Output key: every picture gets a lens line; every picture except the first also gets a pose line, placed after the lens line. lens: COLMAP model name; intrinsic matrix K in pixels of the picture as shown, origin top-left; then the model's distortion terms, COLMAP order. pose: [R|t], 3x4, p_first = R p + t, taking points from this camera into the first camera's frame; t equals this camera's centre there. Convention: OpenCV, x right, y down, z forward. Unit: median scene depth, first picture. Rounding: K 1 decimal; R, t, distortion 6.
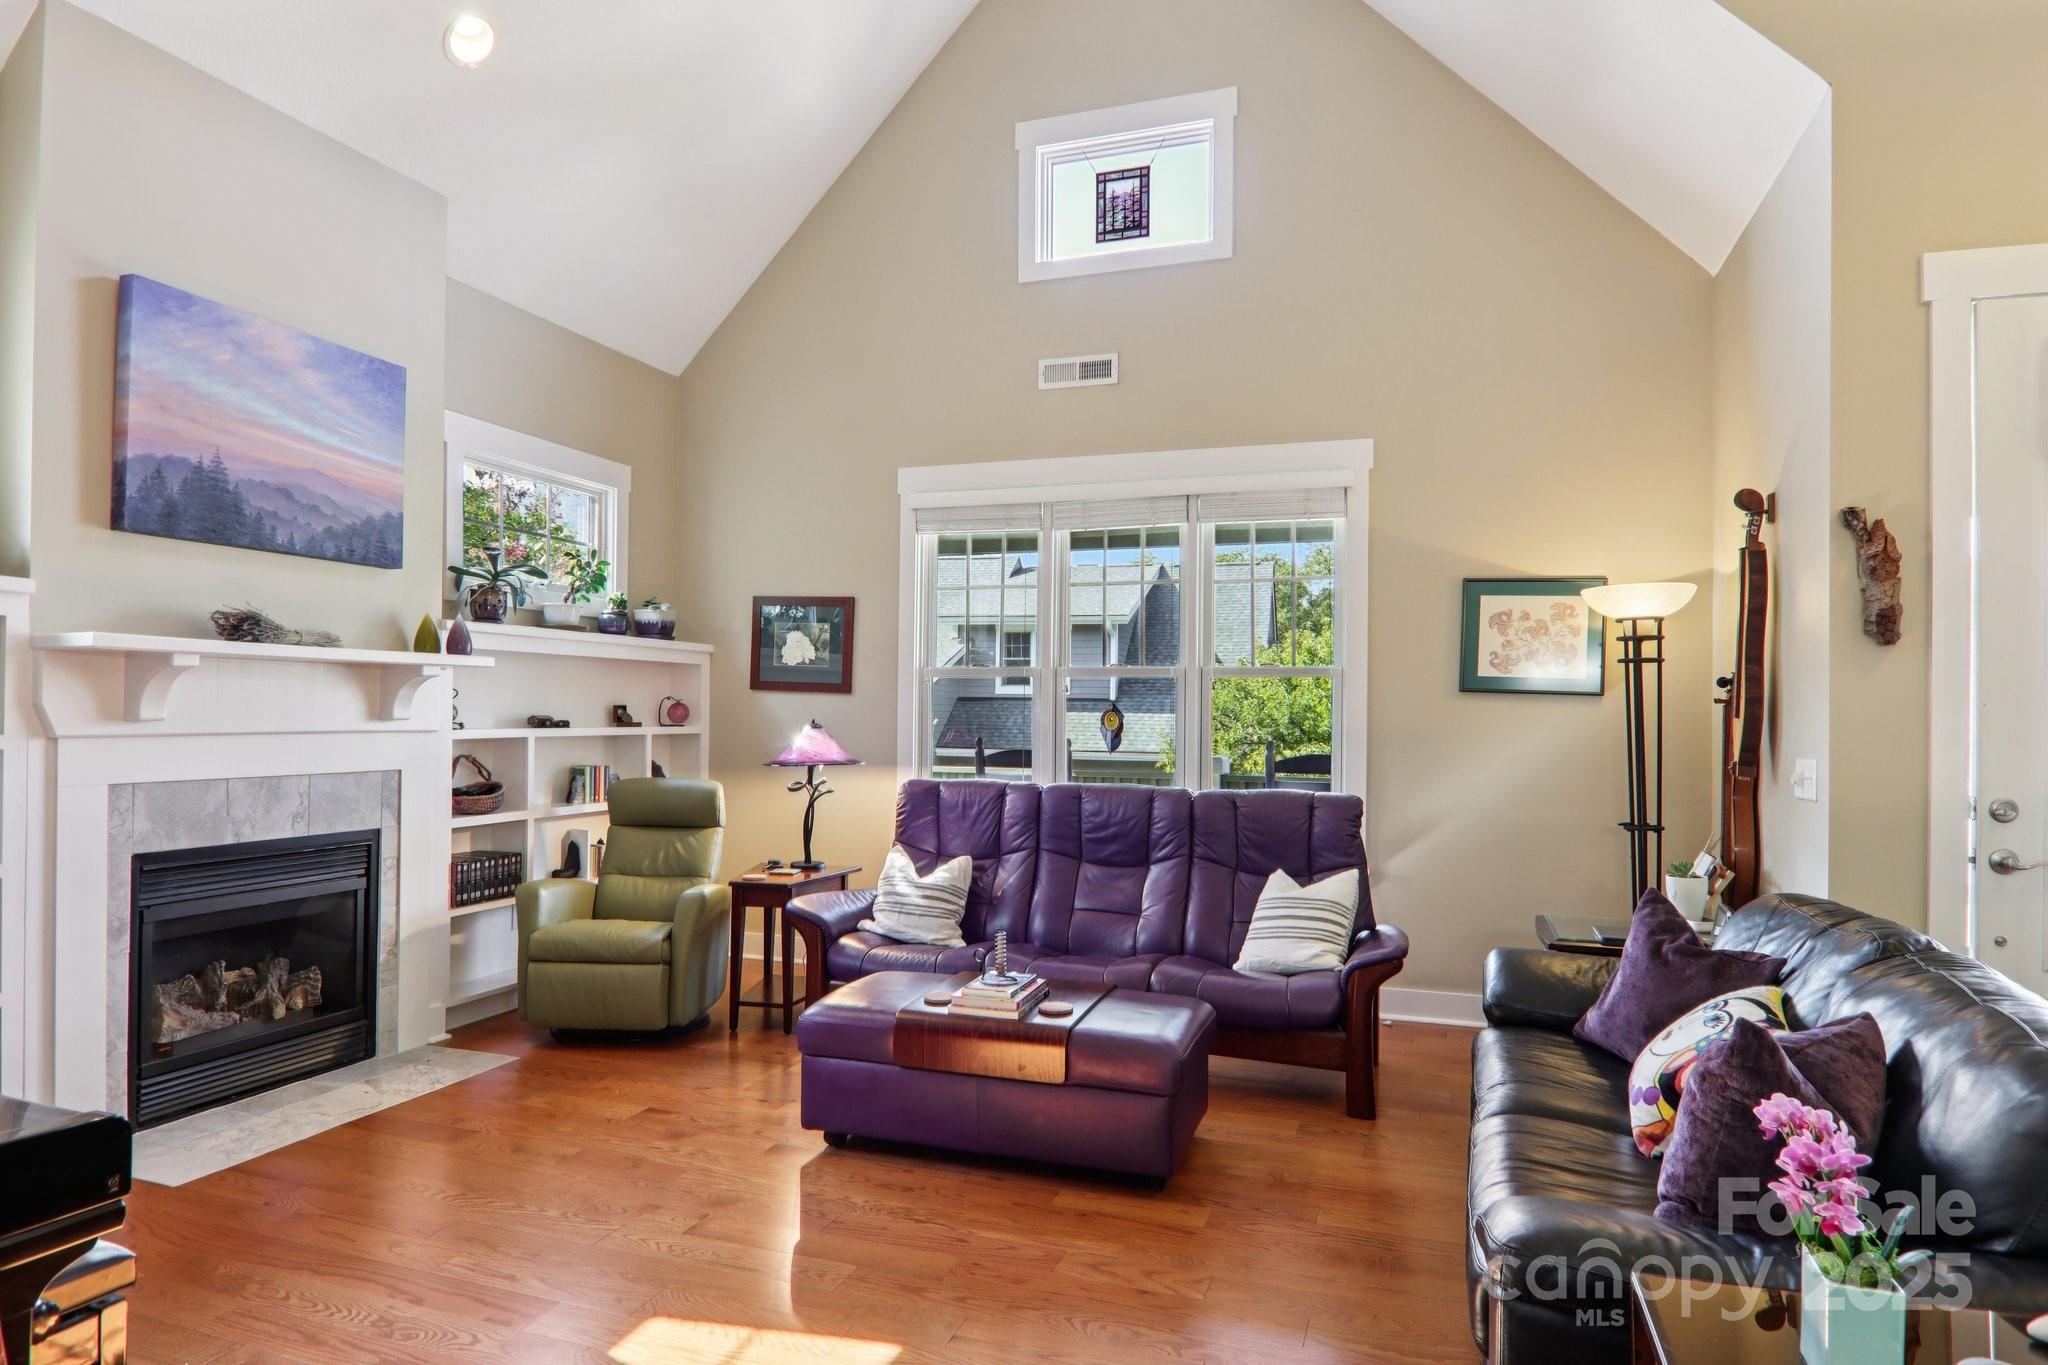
lens RADIAL K [[1193.4, 0, 1024.4], [0, 1193.4, 703.2], [0, 0, 1]] dist [-0.000948, -0.017573]
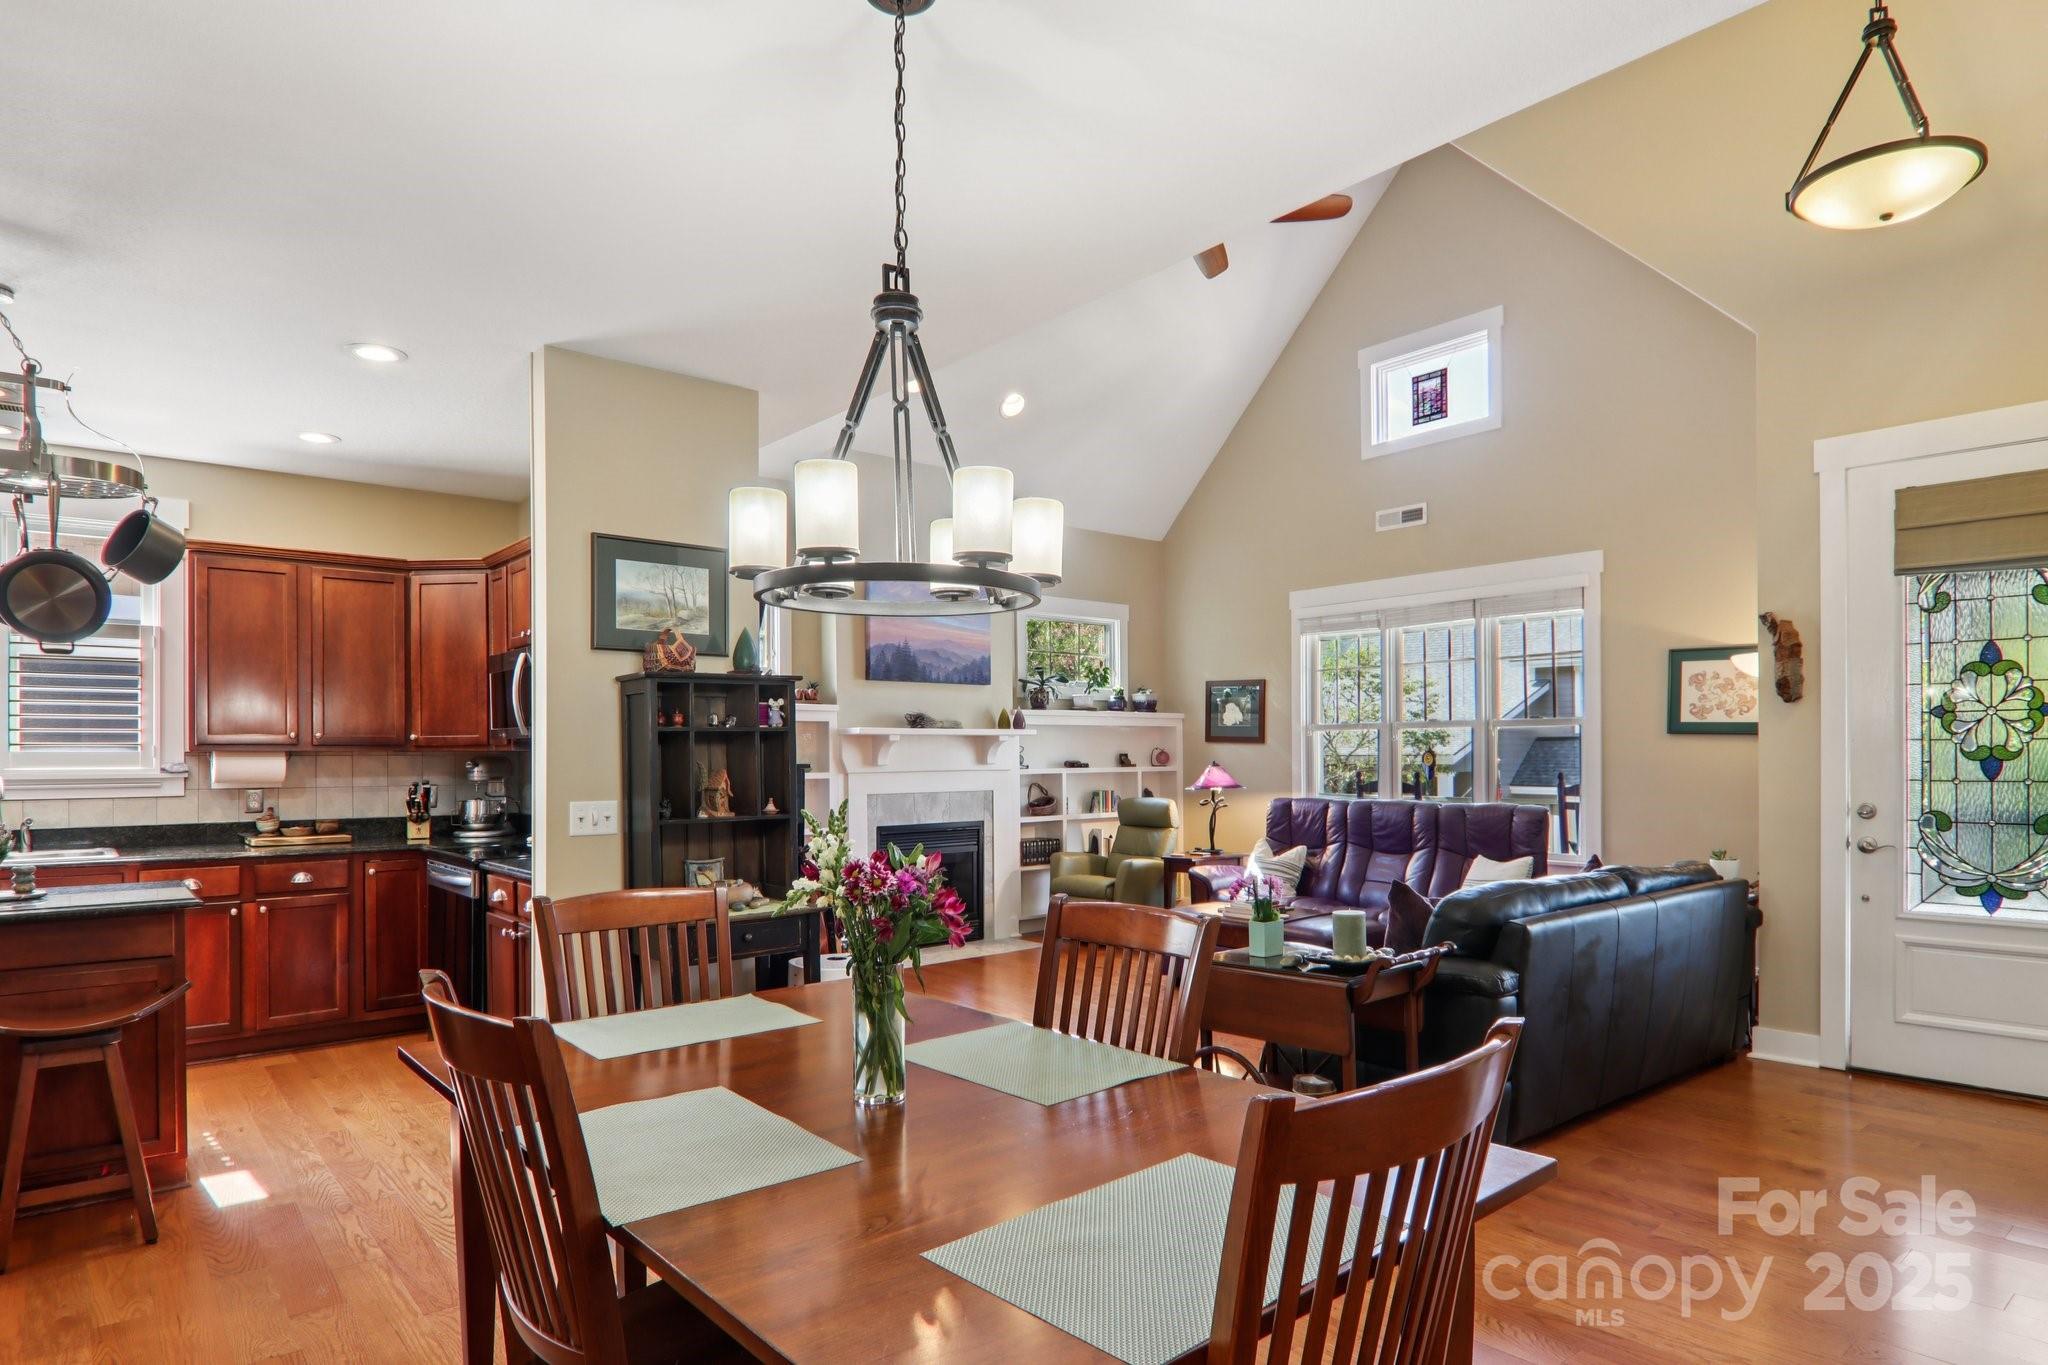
lens RADIAL K [[1153.7, 0, 1026.8], [0, 1153.7, 754.7], [0, 0, 1]] dist [0.003802, -0.021181]
pose [[0.860357, -0.016512, -0.509424, 0.421315], [0.020301, 0.999792, 0.001880, -0.003230], [0.509287, -0.011959, 0.860514, -0.507348]]
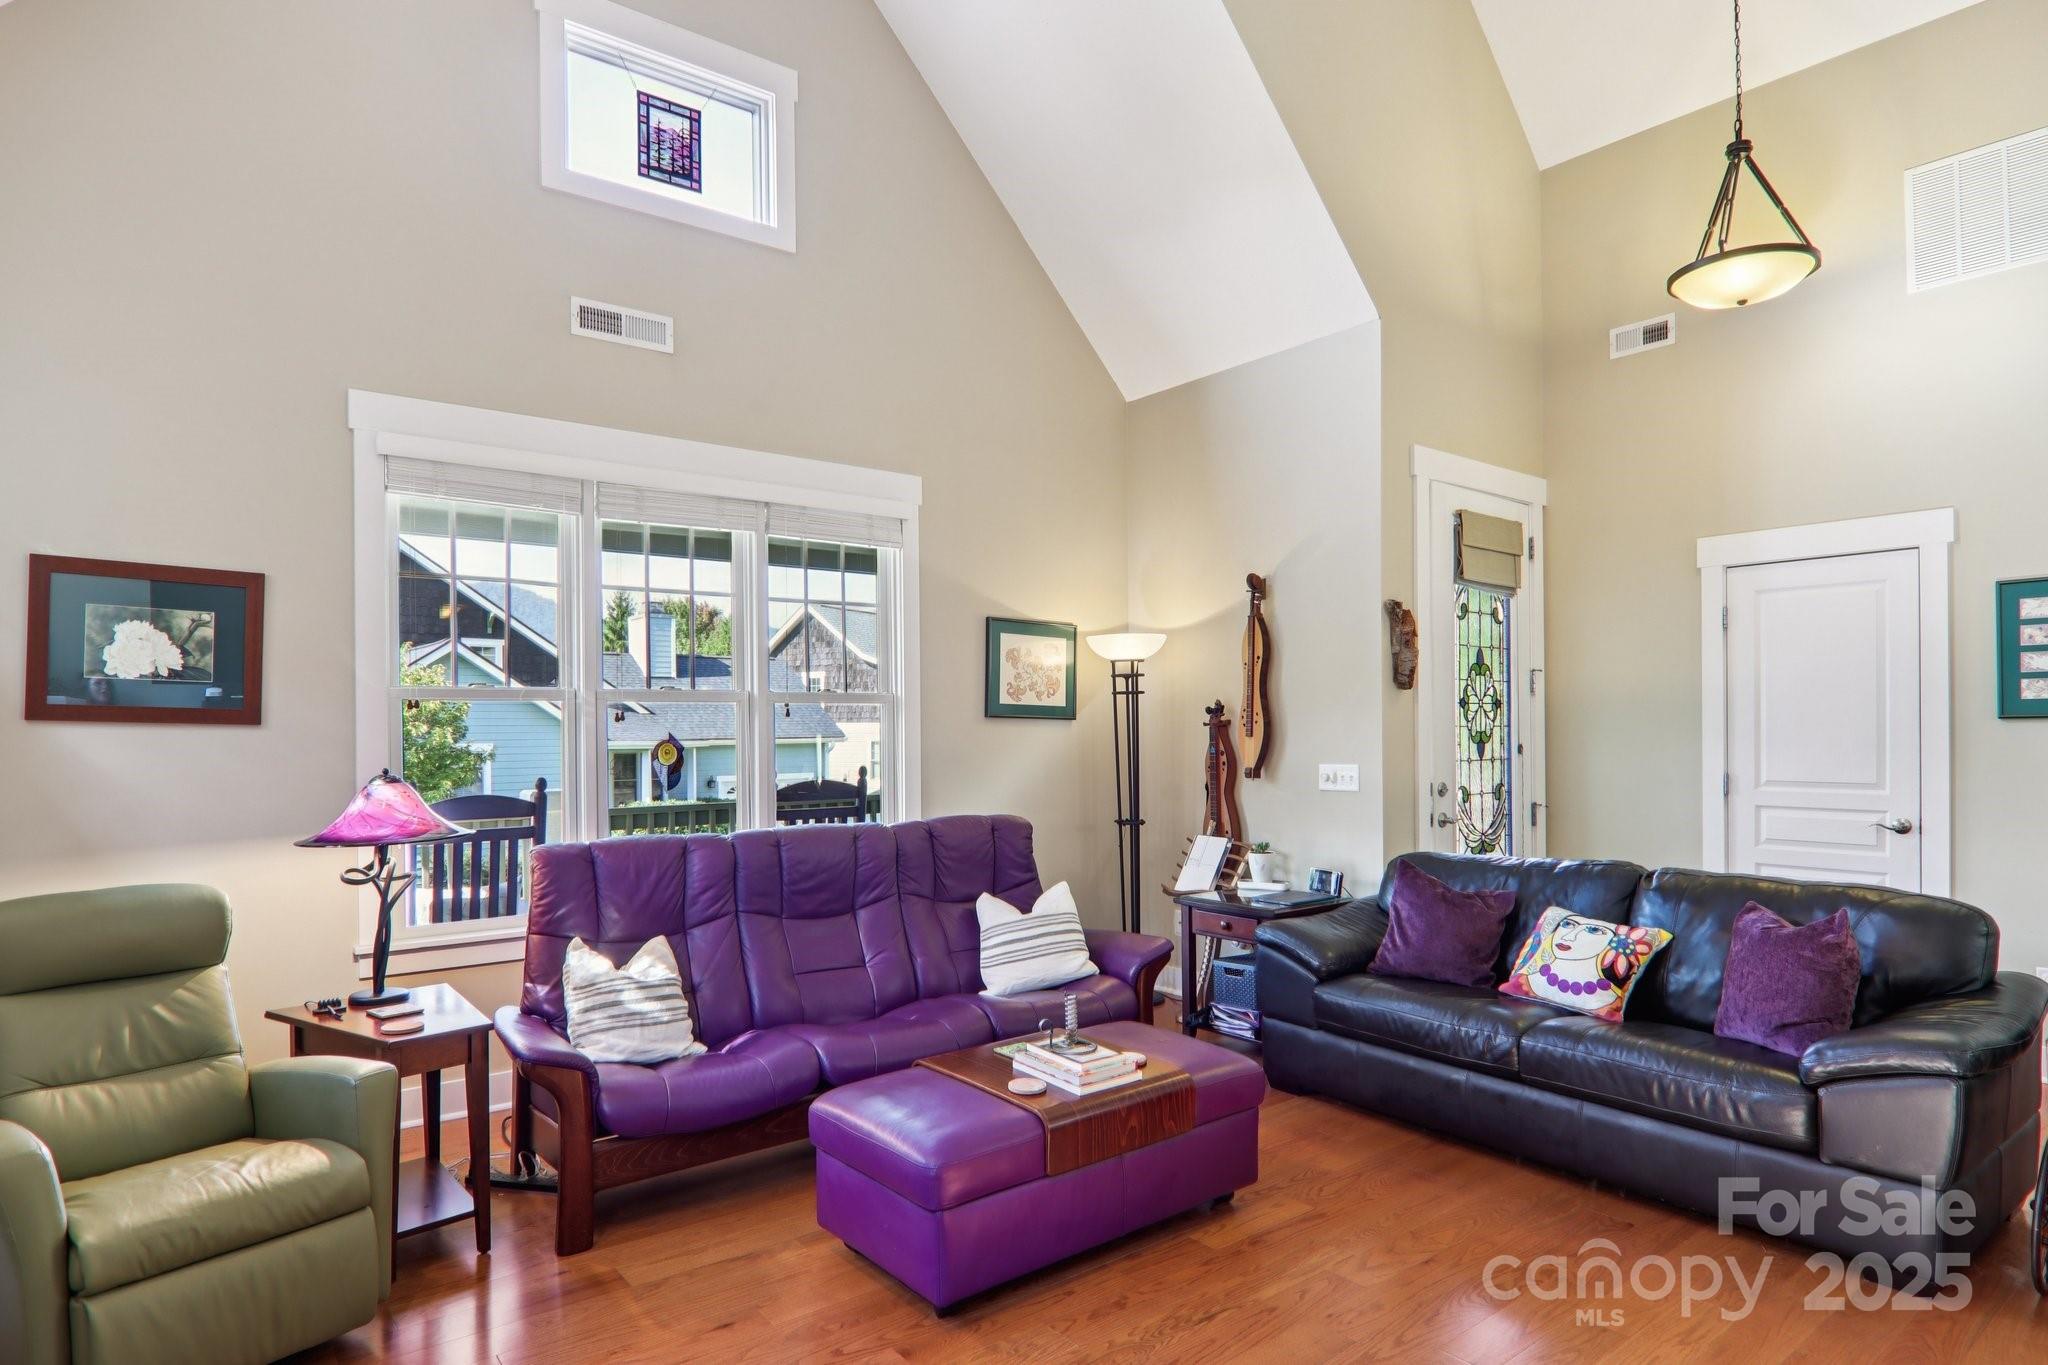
lens RADIAL K [[1159.1, 0, 1023.5], [0, 1159.1, 728.4], [0, 0, 1]] dist [-0.005369, -0.001009]
pose [[0.533857, -0.015852, 0.845426, -0.559472], [0.006717, 0.999872, 0.014507, -0.015624], [-0.845548, -0.002066, 0.533895, 0.405371]]
